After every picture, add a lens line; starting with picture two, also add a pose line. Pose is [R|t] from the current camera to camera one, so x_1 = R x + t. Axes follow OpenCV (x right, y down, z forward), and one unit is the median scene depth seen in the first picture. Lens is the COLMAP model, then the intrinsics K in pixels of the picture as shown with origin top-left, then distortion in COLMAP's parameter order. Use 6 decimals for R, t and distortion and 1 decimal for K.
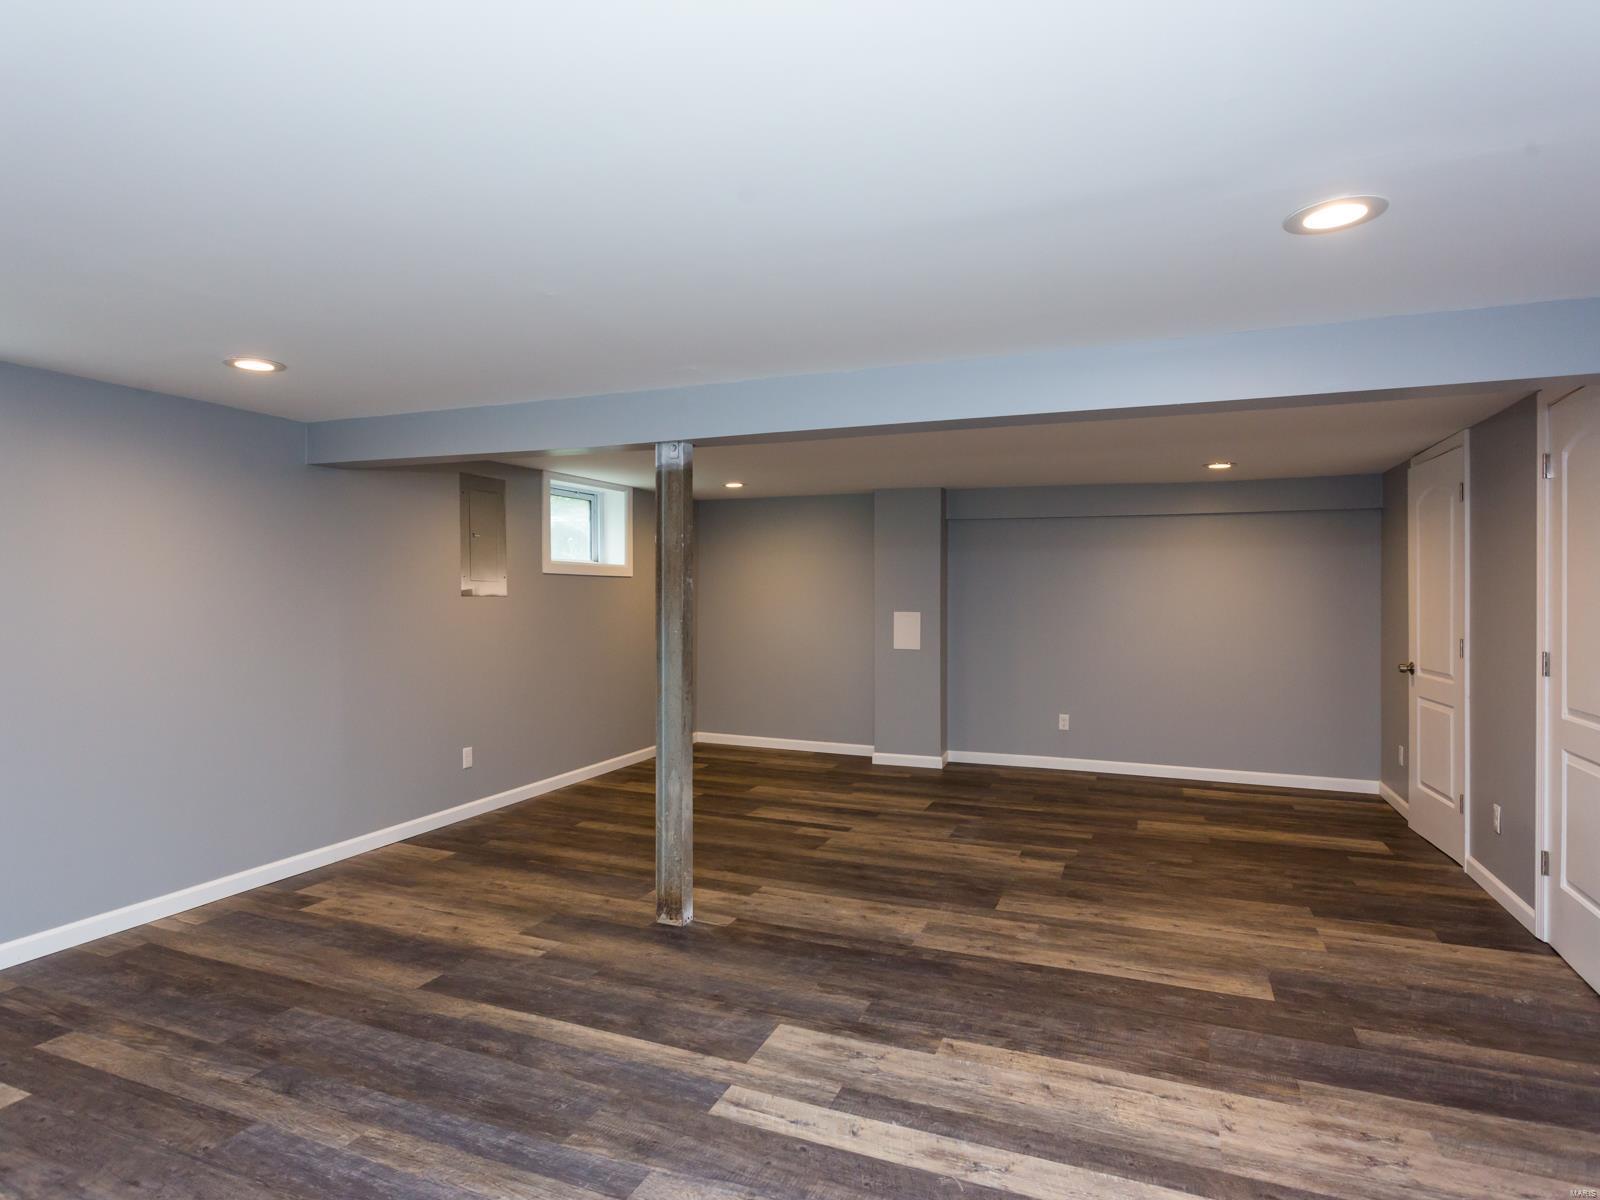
lens RADIAL K [[894.4, 0, 792.9], [0, 894.4, 595.3], [0, 0, 1]] dist [-0.013730, 0.009791]
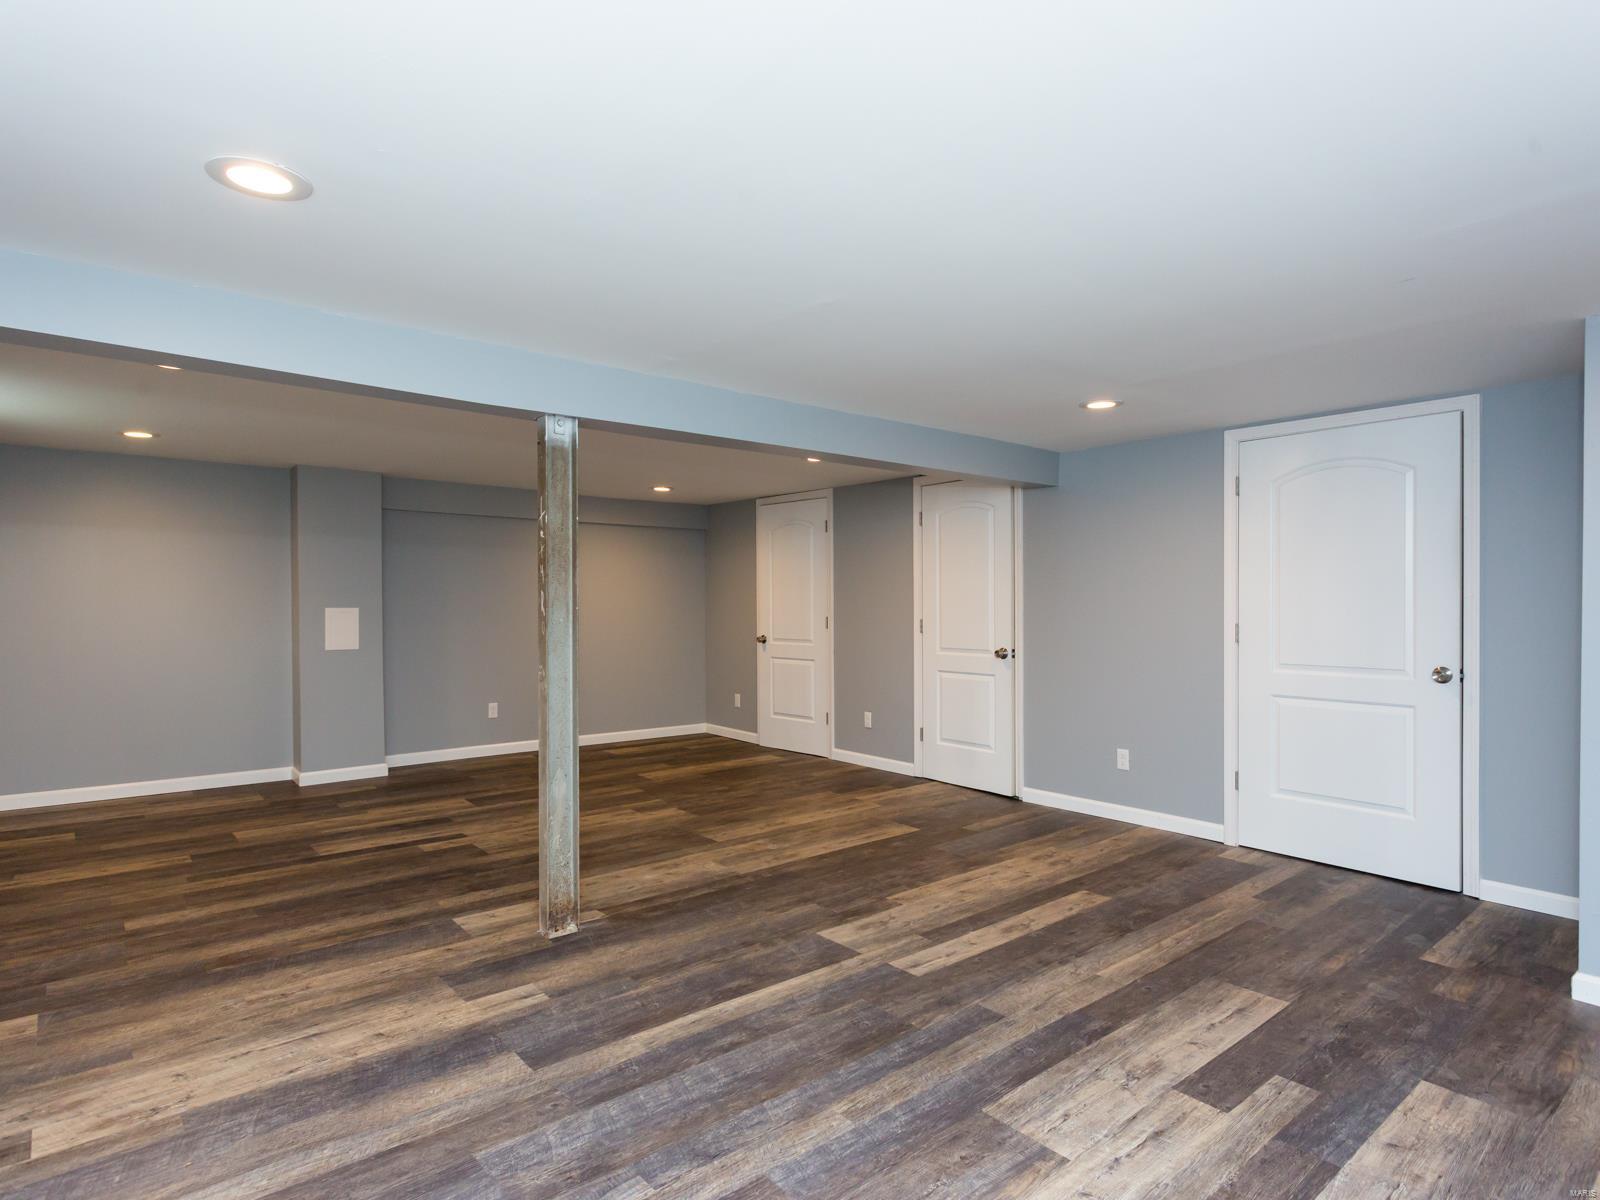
lens RADIAL K [[894.4, 0, 795.0], [0, 894.4, 600.4], [0, 0, 1]] dist [-0.013730, 0.009791]
pose [[0.456200, -0.002769, 0.889873, -0.892380], [0.001675, 0.999996, 0.002252, 0.019054], [-0.889876, 0.000463, 0.456203, 0.377763]]
